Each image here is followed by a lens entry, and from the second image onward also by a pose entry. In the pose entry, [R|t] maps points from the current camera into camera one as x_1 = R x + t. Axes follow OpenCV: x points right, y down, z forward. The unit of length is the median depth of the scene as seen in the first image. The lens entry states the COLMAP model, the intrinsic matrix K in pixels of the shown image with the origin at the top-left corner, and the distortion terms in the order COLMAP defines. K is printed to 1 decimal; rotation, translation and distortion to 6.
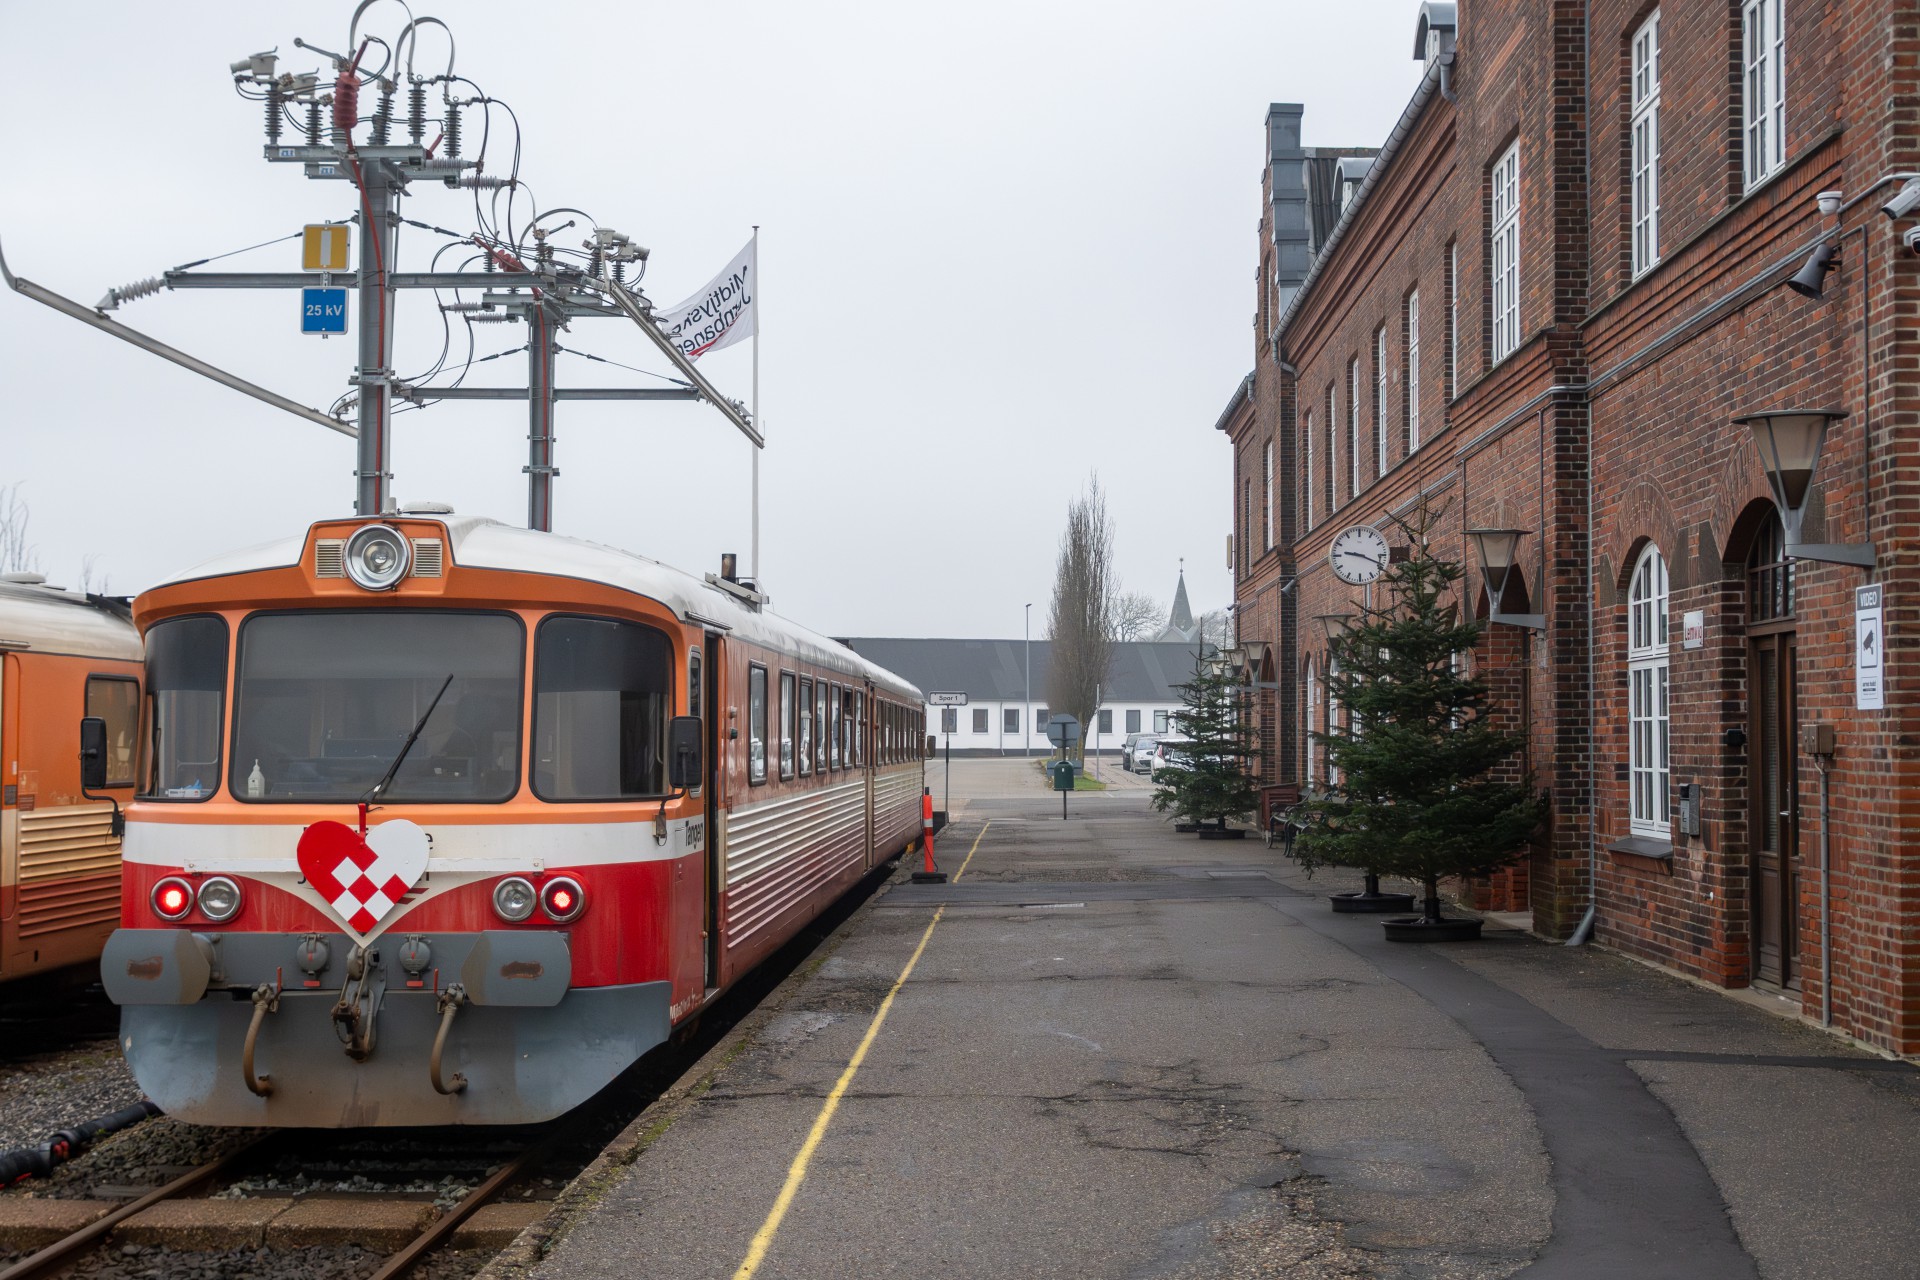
lens RADIAL K [[2598.3, 0, 890.0], [0, 2598.3, 583.8], [0, 0, 1]] dist [-0.049261, 0.188703]
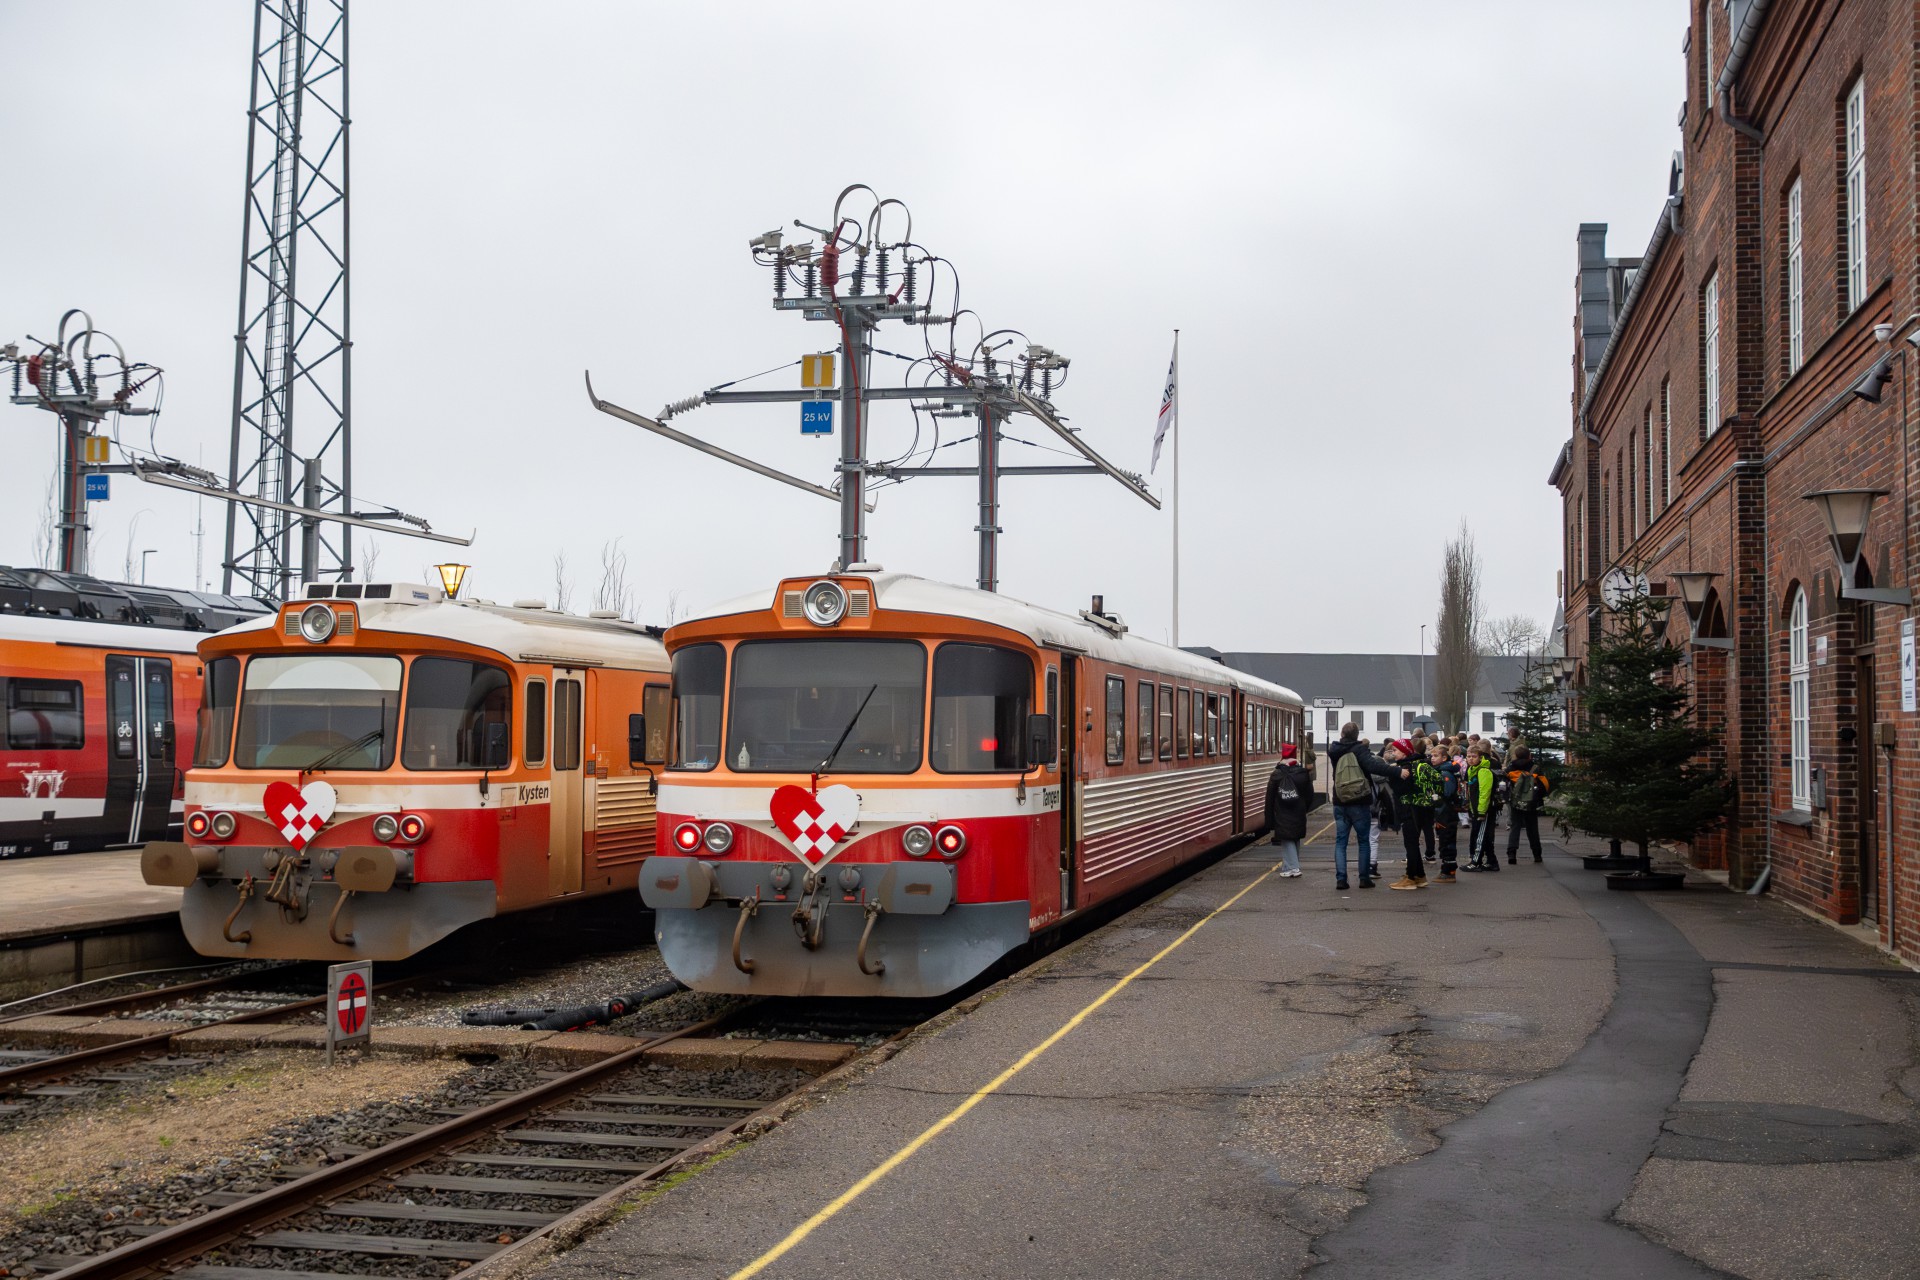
lens RADIAL K [[2126.7, 0, 951.3], [0, 2126.7, 574.2], [0, 0, 1]] dist [-0.055658, 0.077842]
pose [[0.984902, -0.007148, -0.172966, 0.052014], [0.004342, 0.999853, -0.016595, -0.004249], [0.173059, 0.015593, 0.984788, -0.104679]]
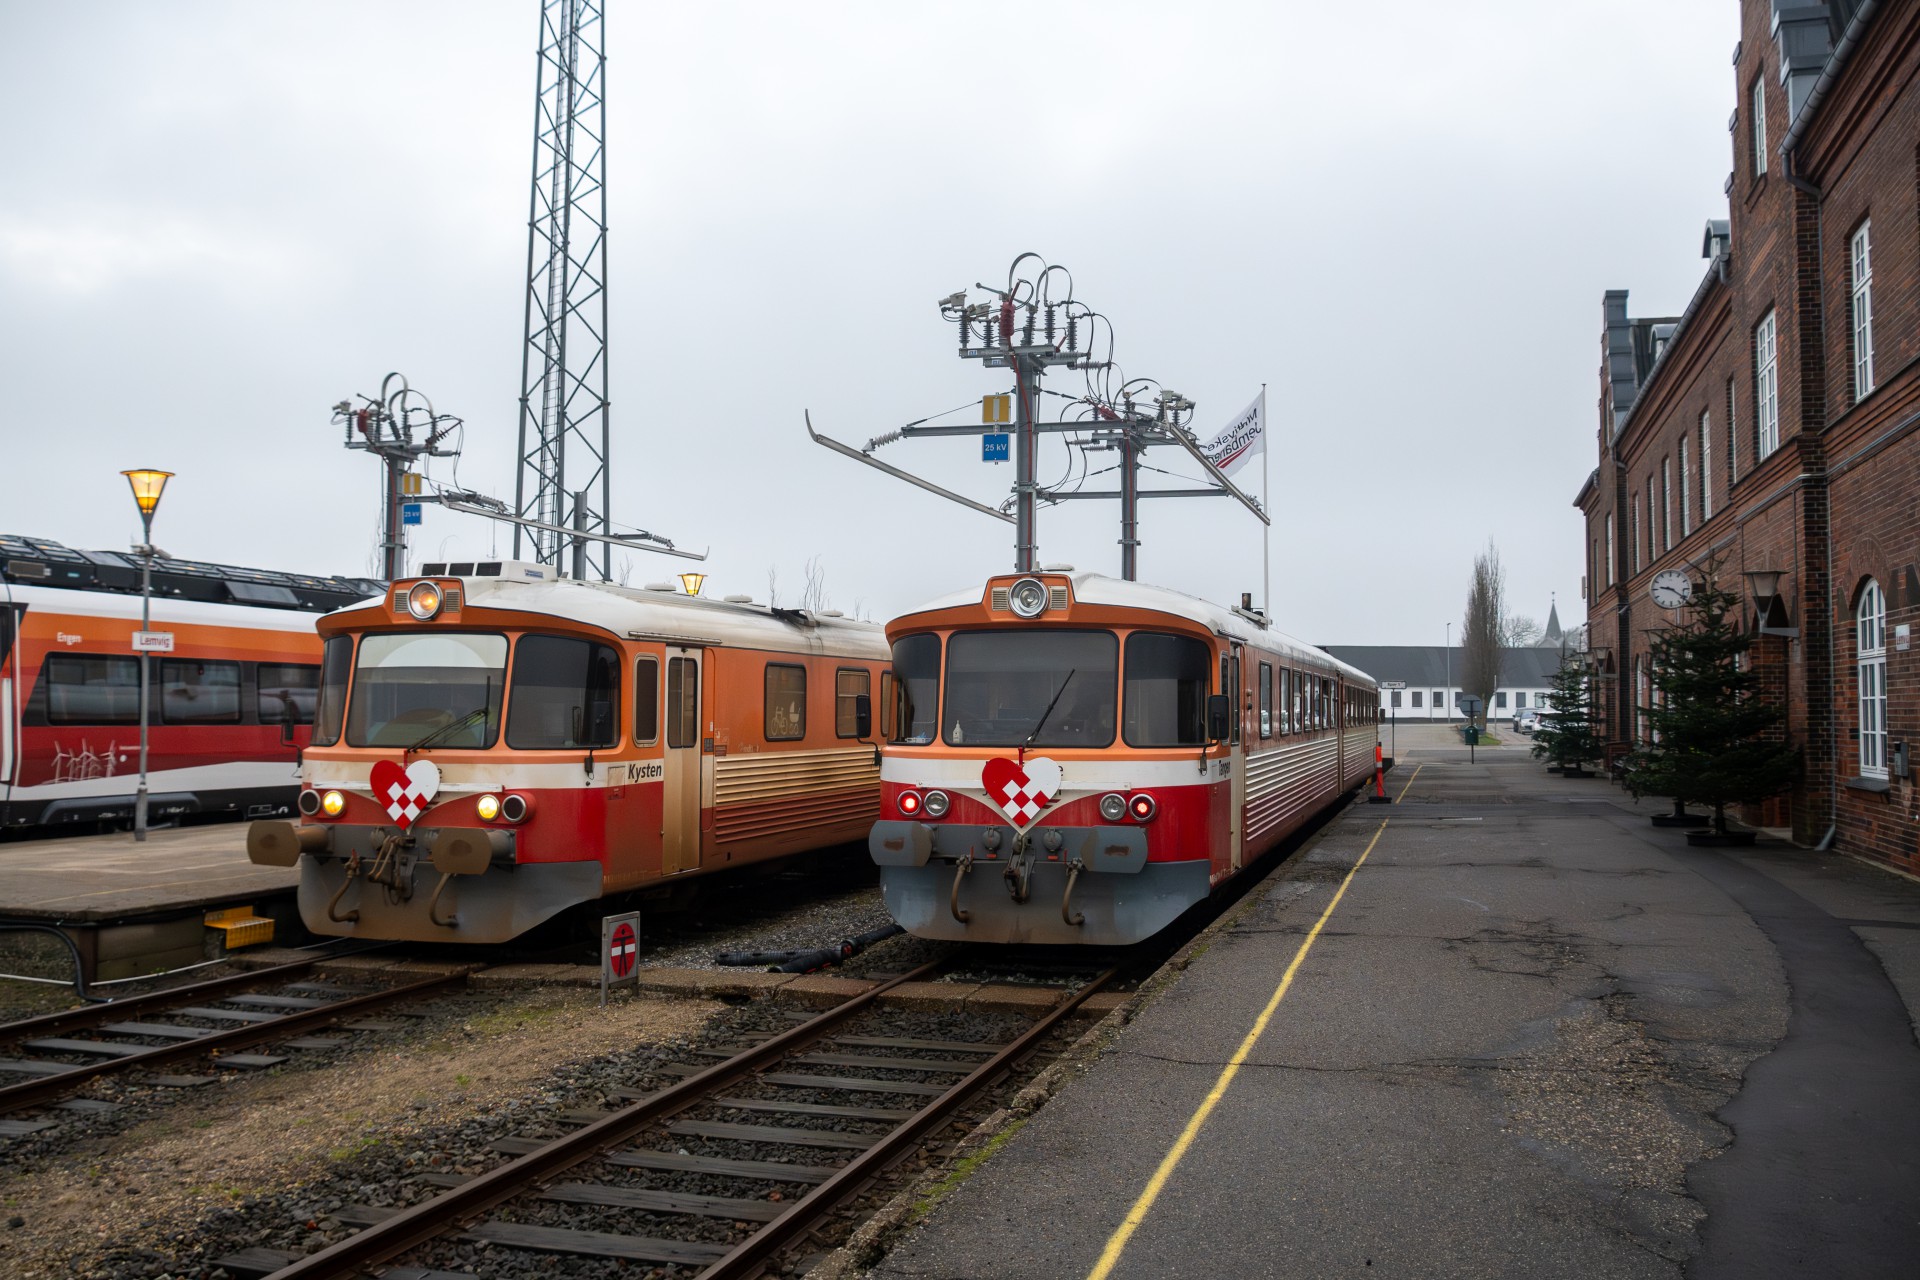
lens RADIAL K [[1642.5, 0, 954.7], [0, 1642.5, 591.9], [0, 0, 1]] dist [-0.063273, 0.009027]
pose [[0.971061, -0.011432, -0.238560, 0.003888], [0.008458, 0.999873, -0.013486, -0.000248], [0.238684, 0.011078, 0.971034, -0.015957]]
